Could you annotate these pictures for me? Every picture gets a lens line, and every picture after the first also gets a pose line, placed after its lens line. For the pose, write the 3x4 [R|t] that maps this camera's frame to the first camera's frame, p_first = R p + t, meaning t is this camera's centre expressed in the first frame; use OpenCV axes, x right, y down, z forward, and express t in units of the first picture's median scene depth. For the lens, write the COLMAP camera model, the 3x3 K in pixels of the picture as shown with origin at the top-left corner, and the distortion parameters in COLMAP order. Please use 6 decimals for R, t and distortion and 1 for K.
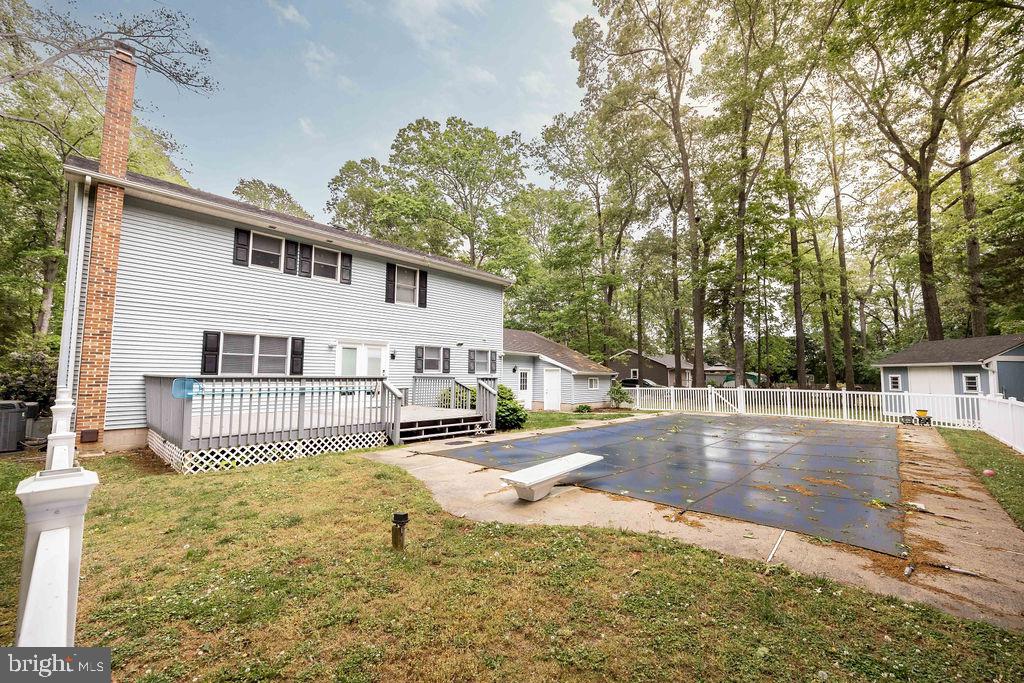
lens RADIAL K [[415.6, 0, 512.0], [0, 415.6, 341.5], [0, 0, 1]] dist [-0.003057, -0.000822]
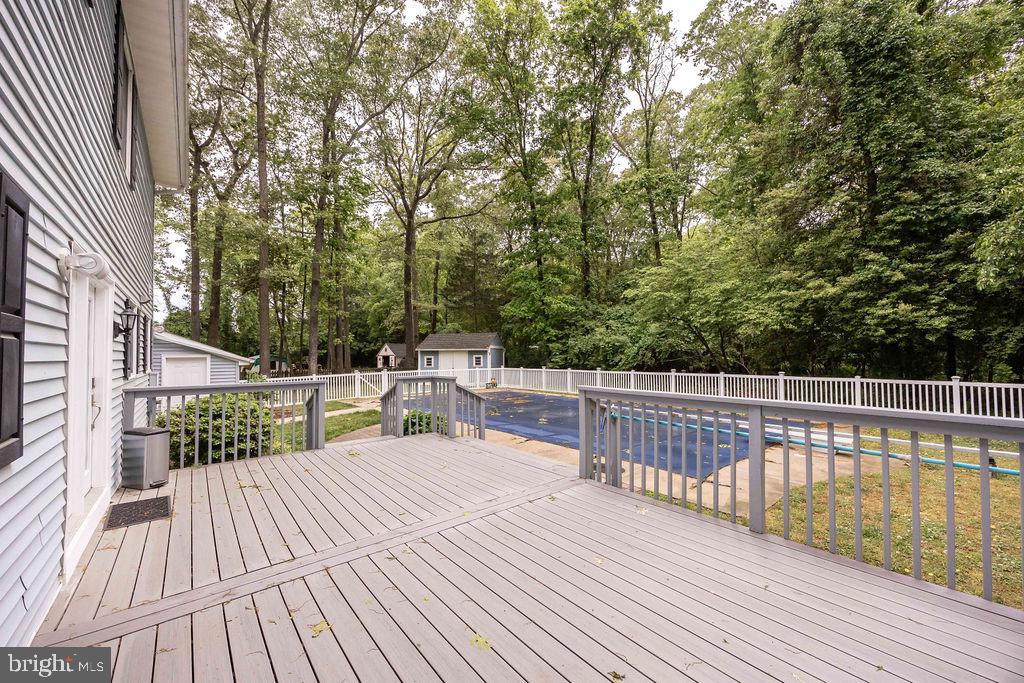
lens RADIAL K [[397.6, 0, 512.0], [0, 397.6, 341.5], [0, 0, 1]] dist [-0.005956, -0.000026]
pose [[0.131531, 0.017888, 0.991151, -0.508708], [-0.070130, 0.997500, -0.008696, 0.025099], [-0.988828, -0.068366, 0.132456, 0.654637]]
